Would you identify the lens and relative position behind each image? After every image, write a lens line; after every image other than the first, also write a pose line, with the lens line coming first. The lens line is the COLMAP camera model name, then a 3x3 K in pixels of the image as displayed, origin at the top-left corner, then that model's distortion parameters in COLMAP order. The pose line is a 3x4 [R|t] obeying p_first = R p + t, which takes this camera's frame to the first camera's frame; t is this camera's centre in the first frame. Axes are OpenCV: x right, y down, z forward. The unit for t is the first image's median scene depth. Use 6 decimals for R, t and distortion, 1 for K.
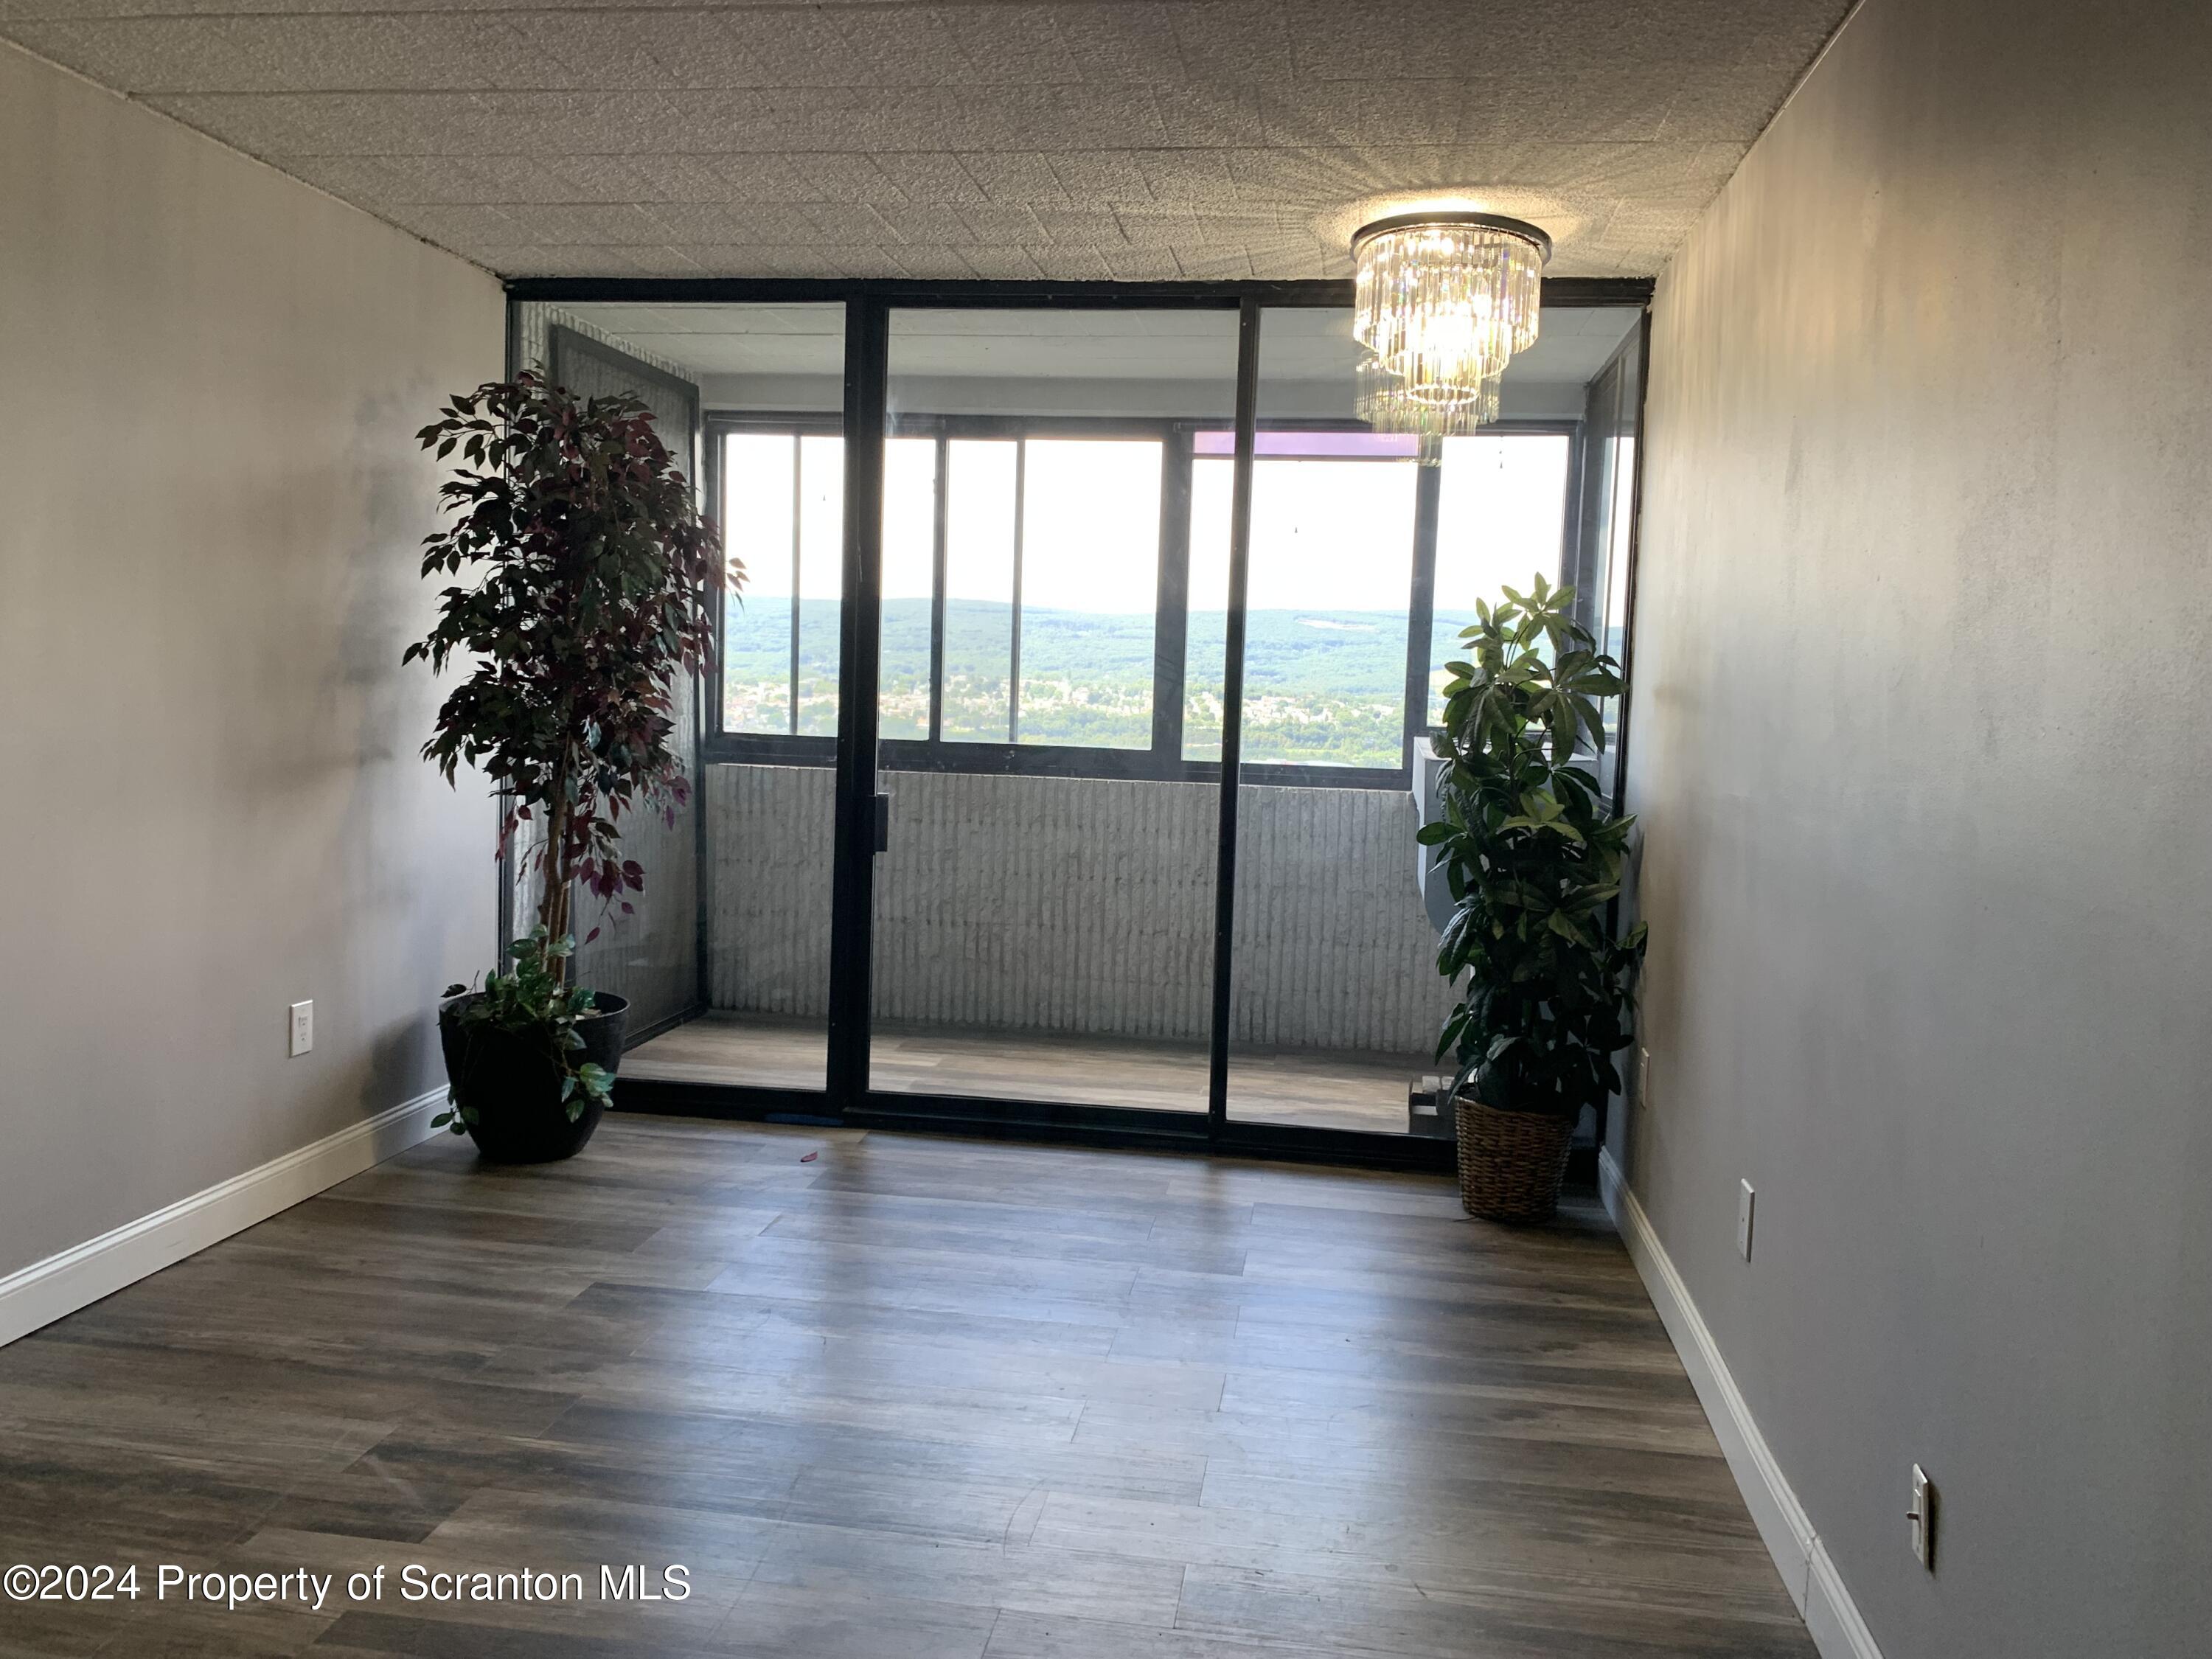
lens RADIAL K [[1704.8, 0, 1106.0], [0, 1704.8, 829.5], [0, 0, 1]] dist [0.007989, 0.004255]
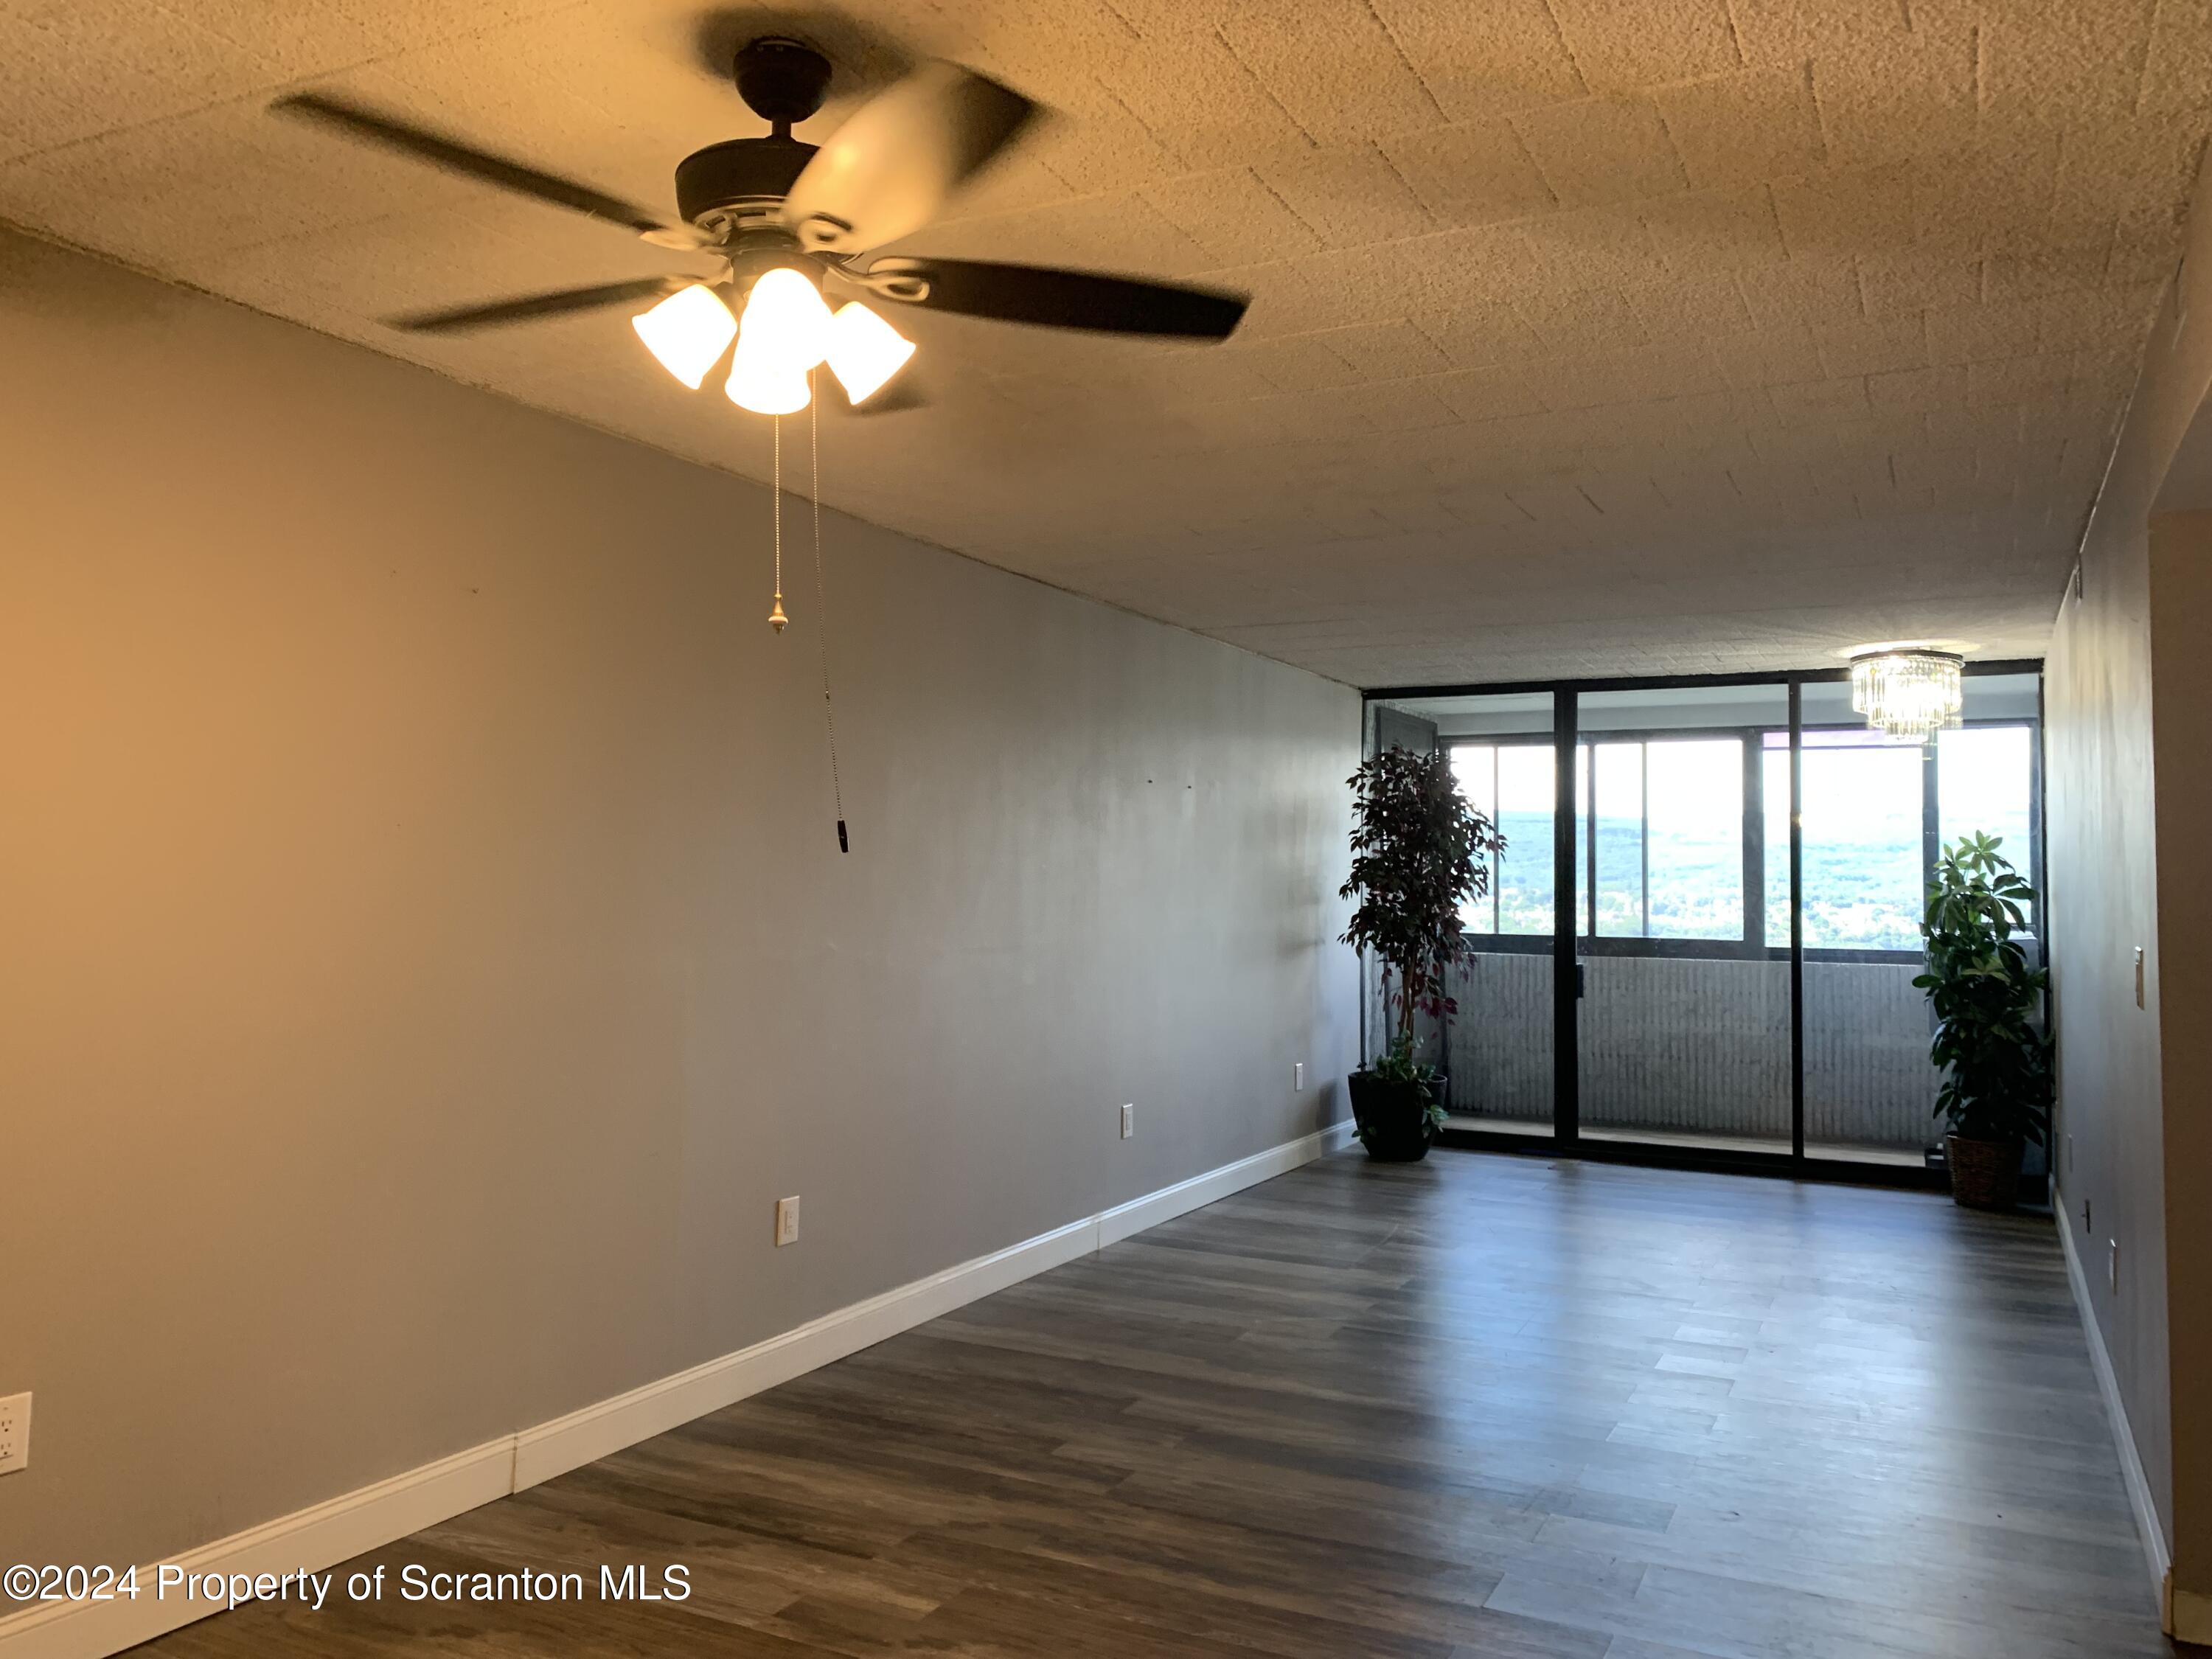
lens RADIAL K [[1694.7, 0, 1020.9], [0, 1694.7, 760.1], [0, 0, 1]] dist [0.006622, -0.101533]
pose [[0.934594, -0.045407, -0.352807, -0.043546], [-0.013973, 0.986368, -0.163963, 0.061533], [0.355443, 0.158168, 0.921218, -0.783207]]
